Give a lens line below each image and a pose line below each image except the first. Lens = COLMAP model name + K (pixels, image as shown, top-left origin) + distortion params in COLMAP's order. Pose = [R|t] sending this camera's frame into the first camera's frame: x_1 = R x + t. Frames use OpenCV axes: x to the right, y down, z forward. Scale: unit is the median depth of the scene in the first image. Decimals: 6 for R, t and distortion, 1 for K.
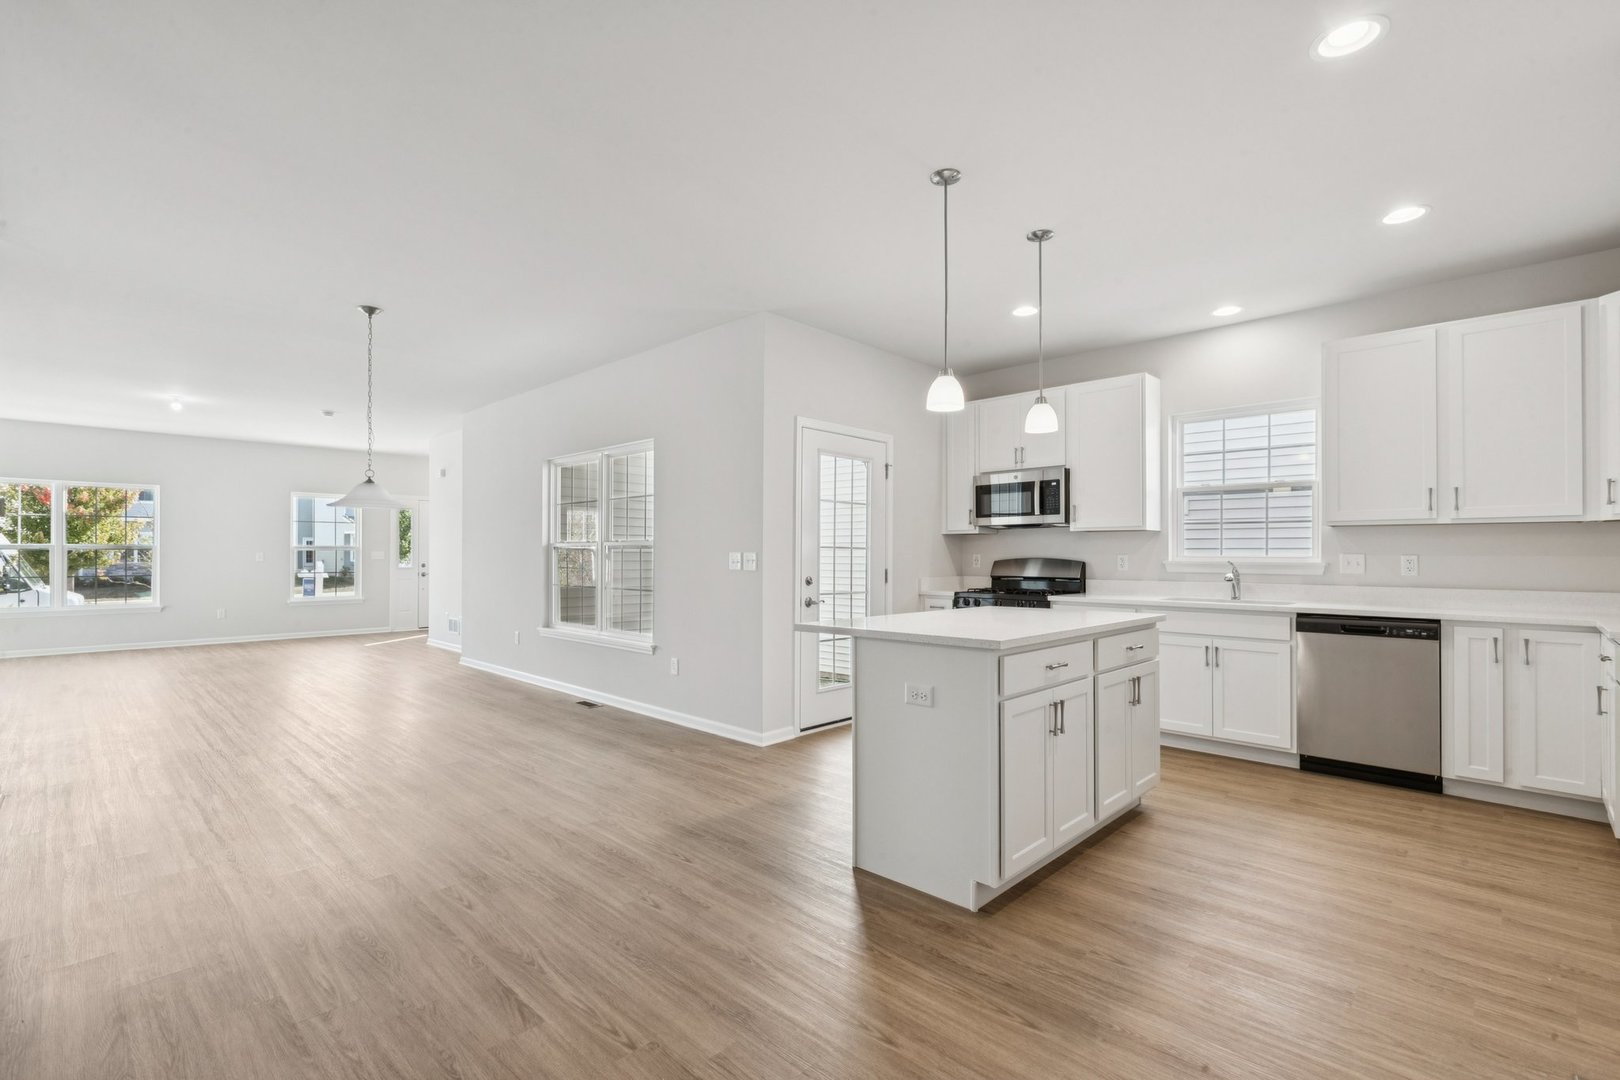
lens RADIAL K [[727.2, 0, 809.3], [0, 727.2, 550.1], [0, 0, 1]] dist [0.001131, -0.000185]
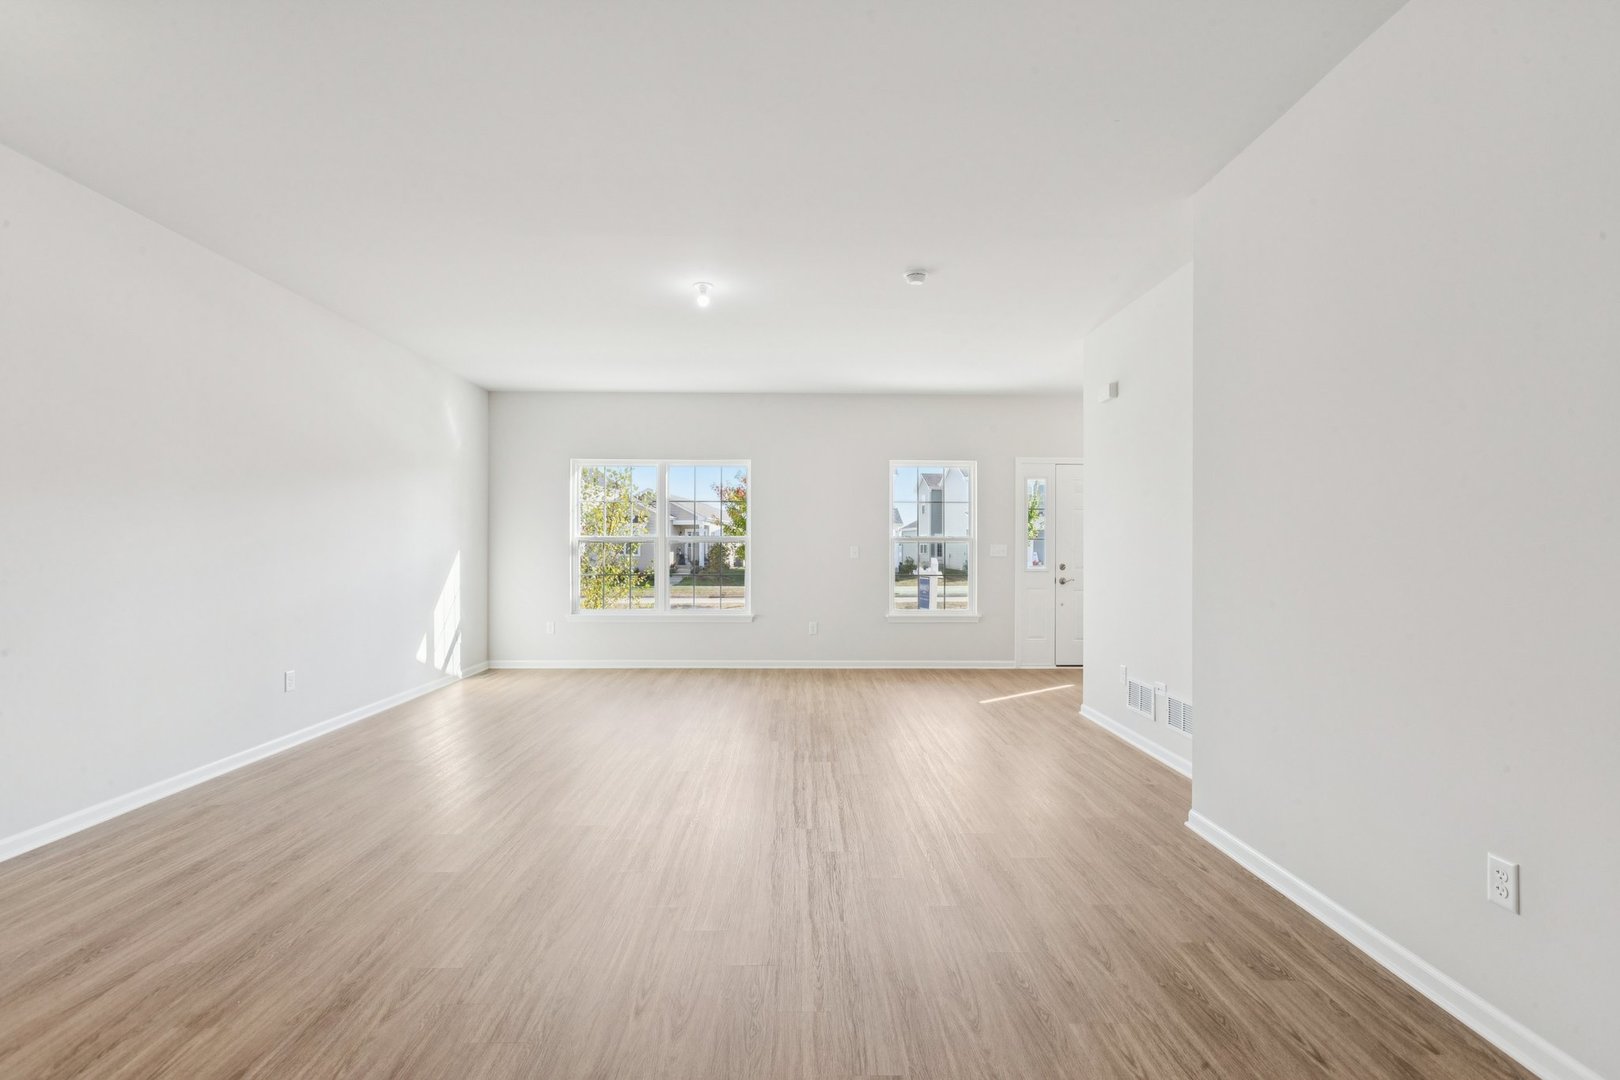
lens RADIAL K [[727.2, 0, 809.3], [0, 727.2, 550.1], [0, 0, 1]] dist [0.001131, -0.000185]
pose [[0.707836, -0.001554, -0.706375, -0.645341], [0.003546, 0.999993, 0.001354, 0.011962], [0.706368, -0.003463, 0.707837, 1.065577]]
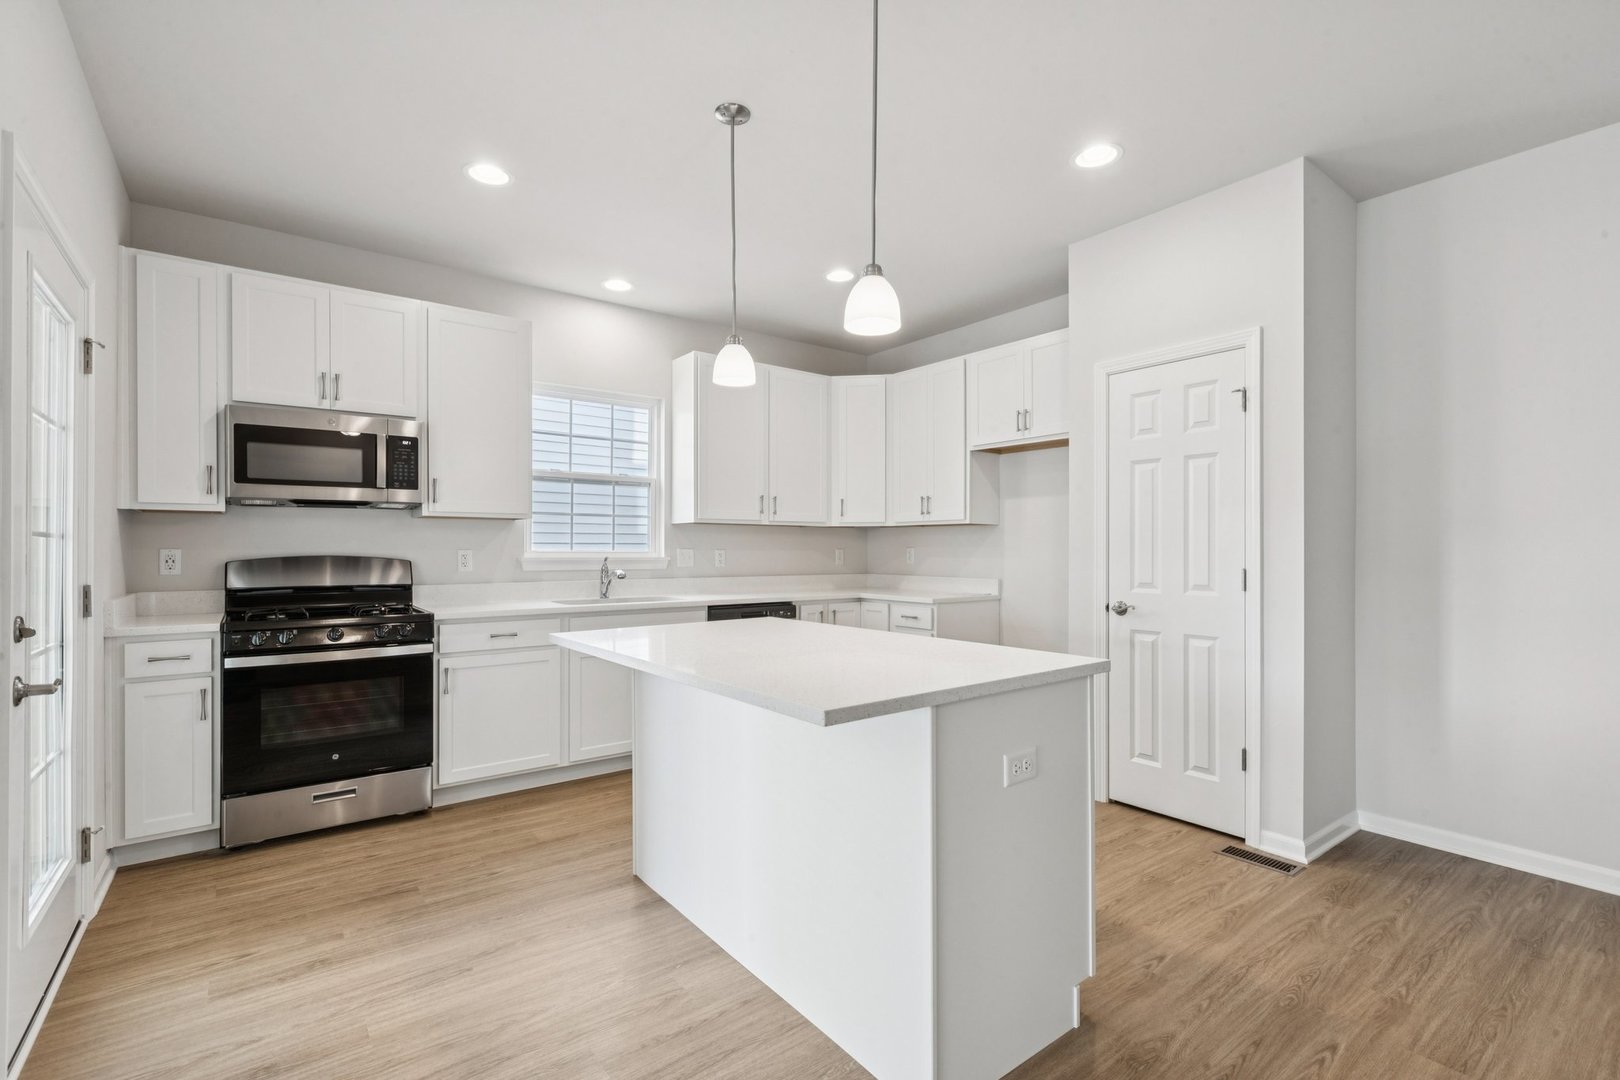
lens RADIAL K [[732.4, 0, 806.6], [0, 732.4, 549.5], [0, 0, 1]] dist [0.001712, -0.000684]
pose [[0.157533, -0.003765, 0.987506, -0.322409], [-0.007356, 0.999961, 0.004986, -0.000509], [-0.987486, -0.008050, 0.157499, 0.658268]]
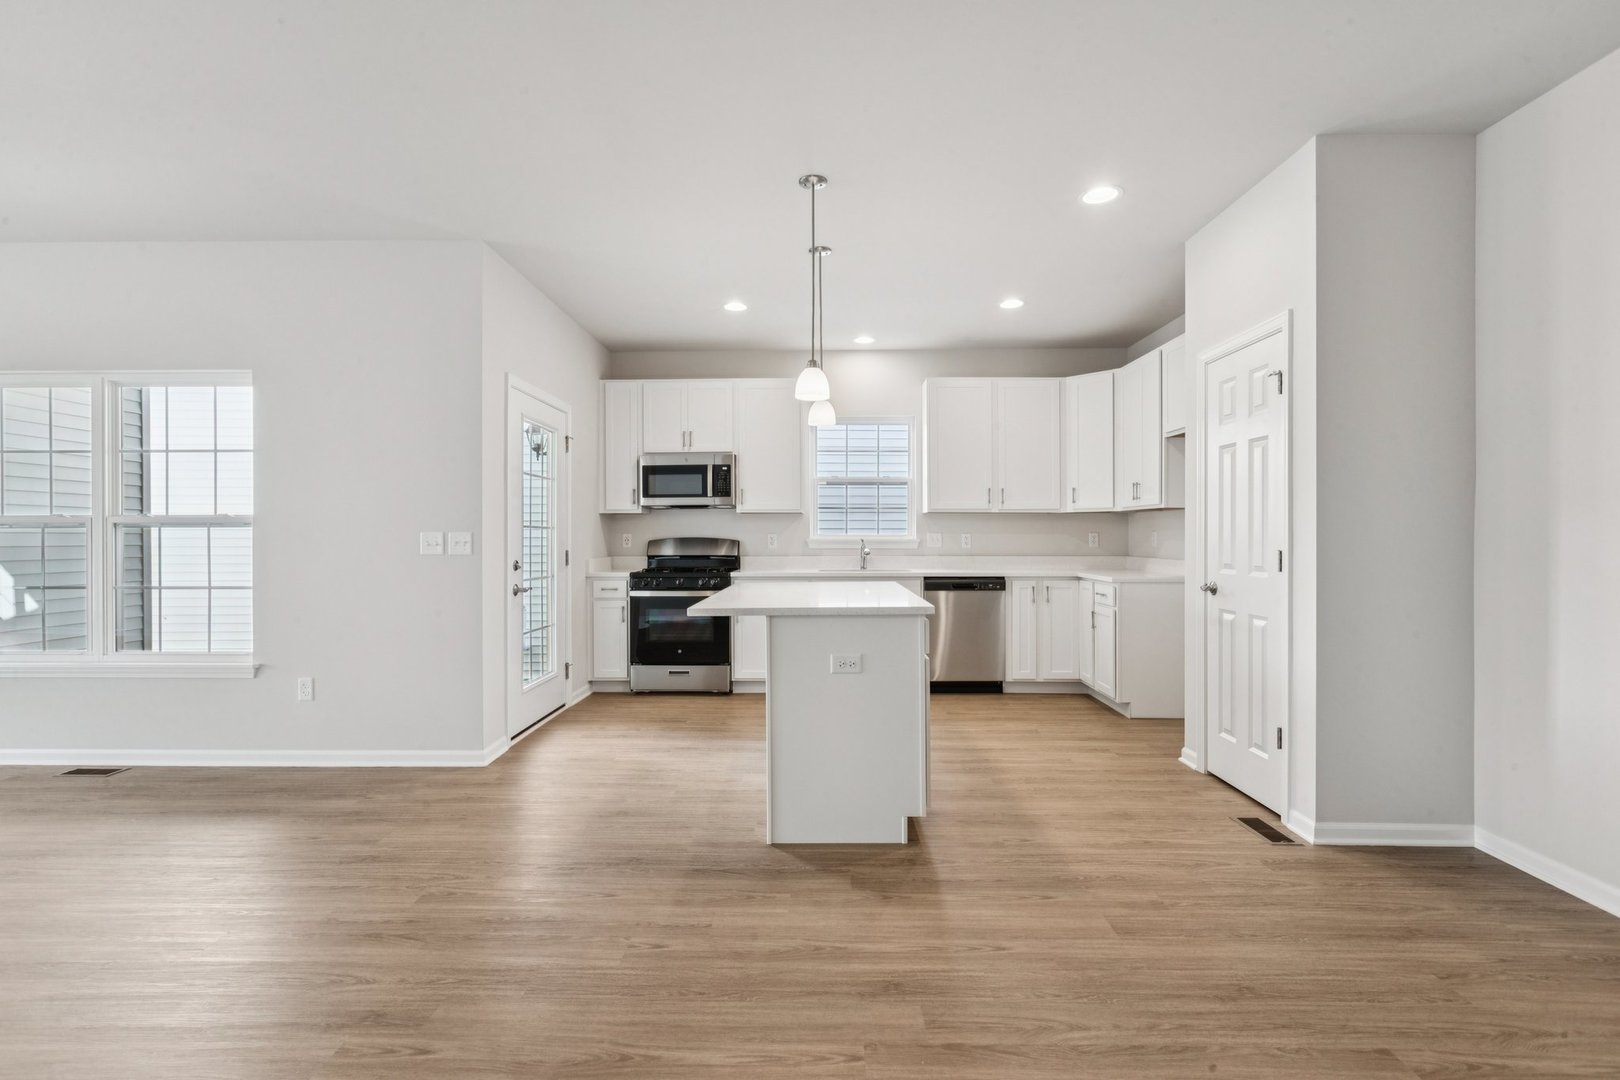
lens RADIAL K [[729.8, 0, 810.0], [0, 729.8, 540.0], [0, 0, 1]] dist [0.001216, -0.000655]
pose [[0.733095, -0.008467, 0.680074, -0.378561], [-0.001357, 0.999902, 0.013912, -0.000298], [-0.680125, -0.011122, 0.733012, 0.146206]]
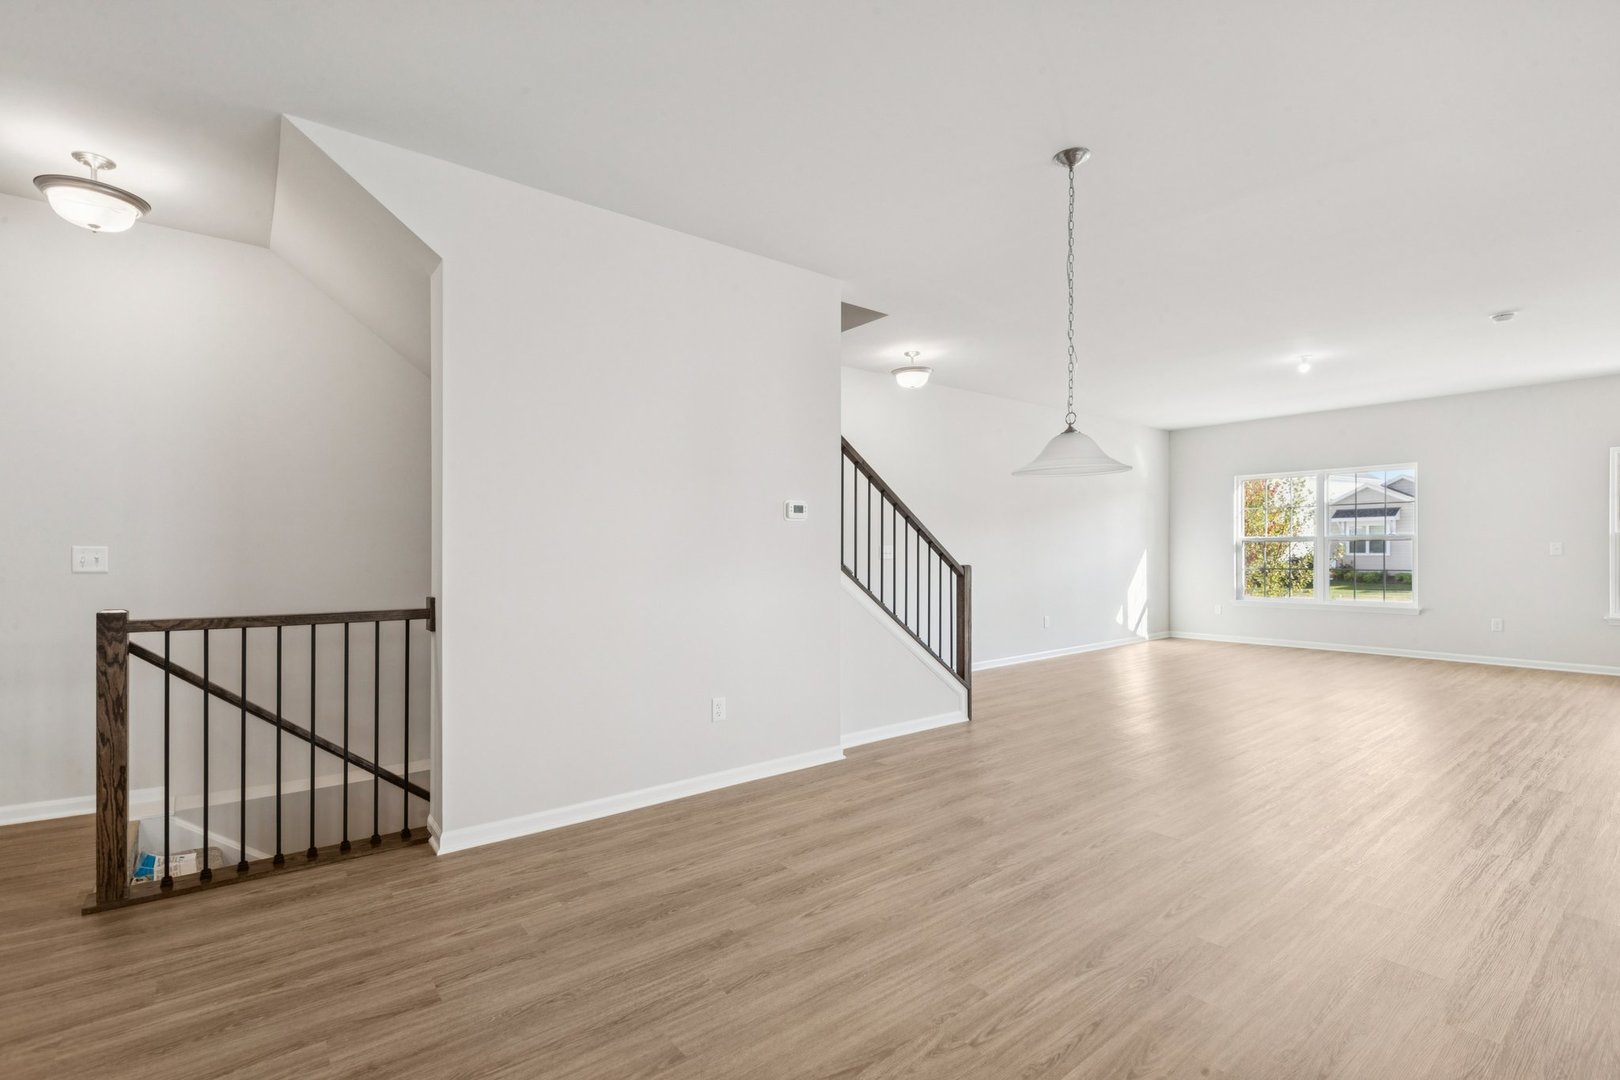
lens RADIAL K [[731.6, 0, 807.3], [0, 731.6, 562.5], [0, 0, 1]] dist [-0.001433, -0.000574]
pose [[-0.134509, 0.014568, -0.990805, 0.050670], [0.013324, 0.999828, 0.012892, 0.008410], [0.990823, -0.011468, -0.134680, 0.919831]]
